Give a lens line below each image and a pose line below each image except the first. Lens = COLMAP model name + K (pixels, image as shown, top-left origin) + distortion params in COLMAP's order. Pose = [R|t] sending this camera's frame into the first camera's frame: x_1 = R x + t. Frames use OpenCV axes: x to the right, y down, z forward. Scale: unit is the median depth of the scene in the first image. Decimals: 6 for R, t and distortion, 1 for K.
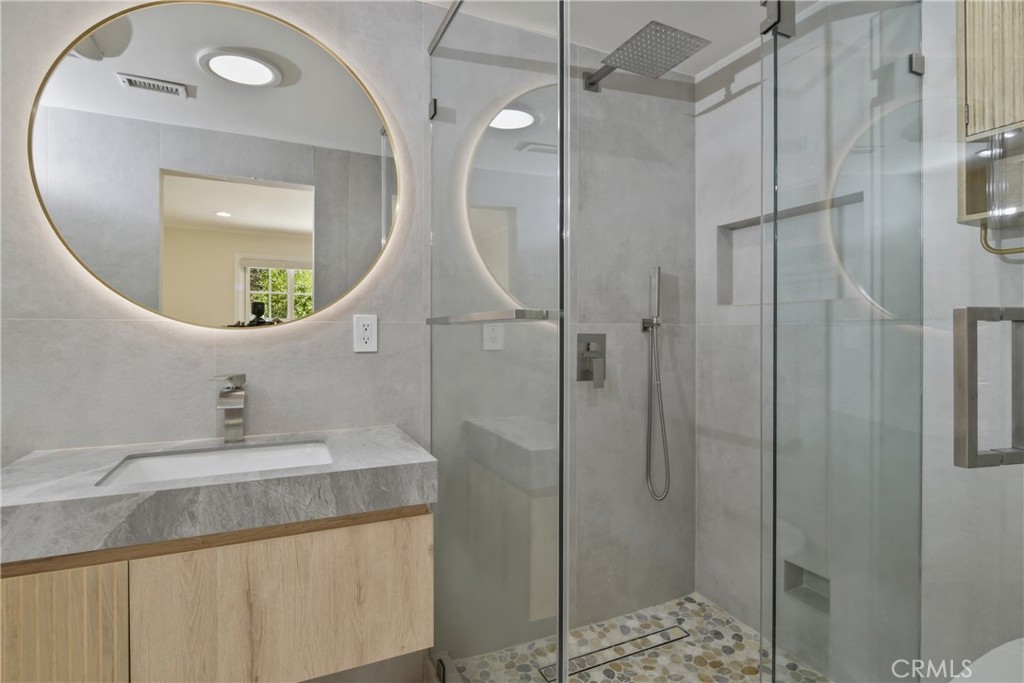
lens RADIAL K [[514.8, 0, 515.8], [0, 514.8, 333.2], [0, 0, 1]] dist [0.001079, -0.006578]
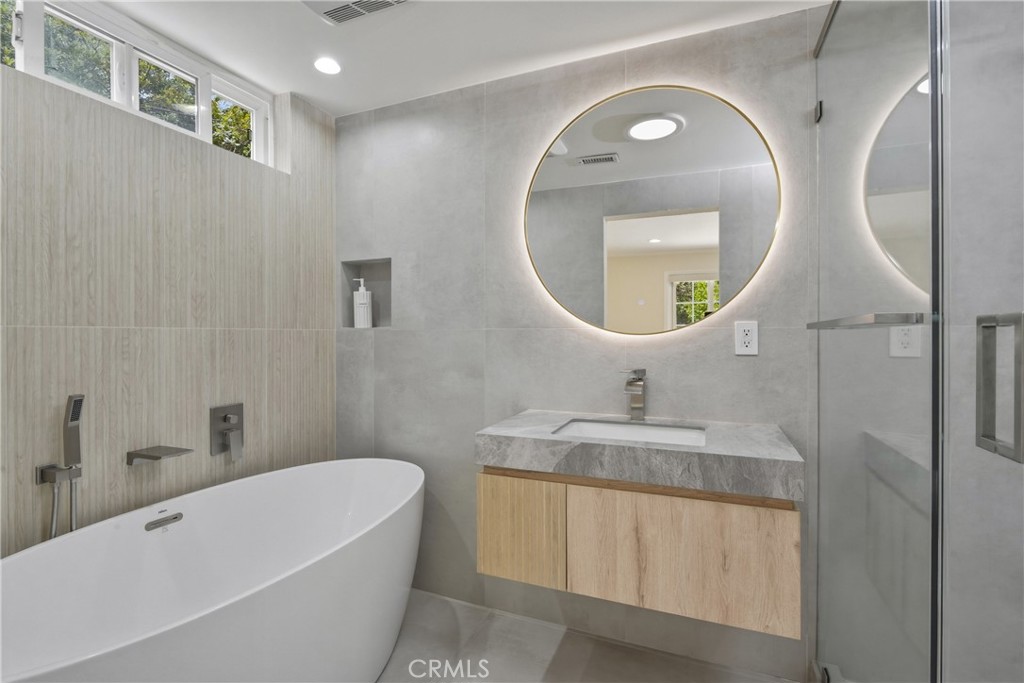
lens RADIAL K [[470.1, 0, 511.0], [0, 470.1, 339.6], [0, 0, 1]] dist [-0.004884, -0.000913]
pose [[0.677398, 0.003400, -0.735609, 0.143236], [-0.000686, 0.999992, 0.003990, 0.000055], [0.735616, -0.002198, 0.677395, -0.069193]]
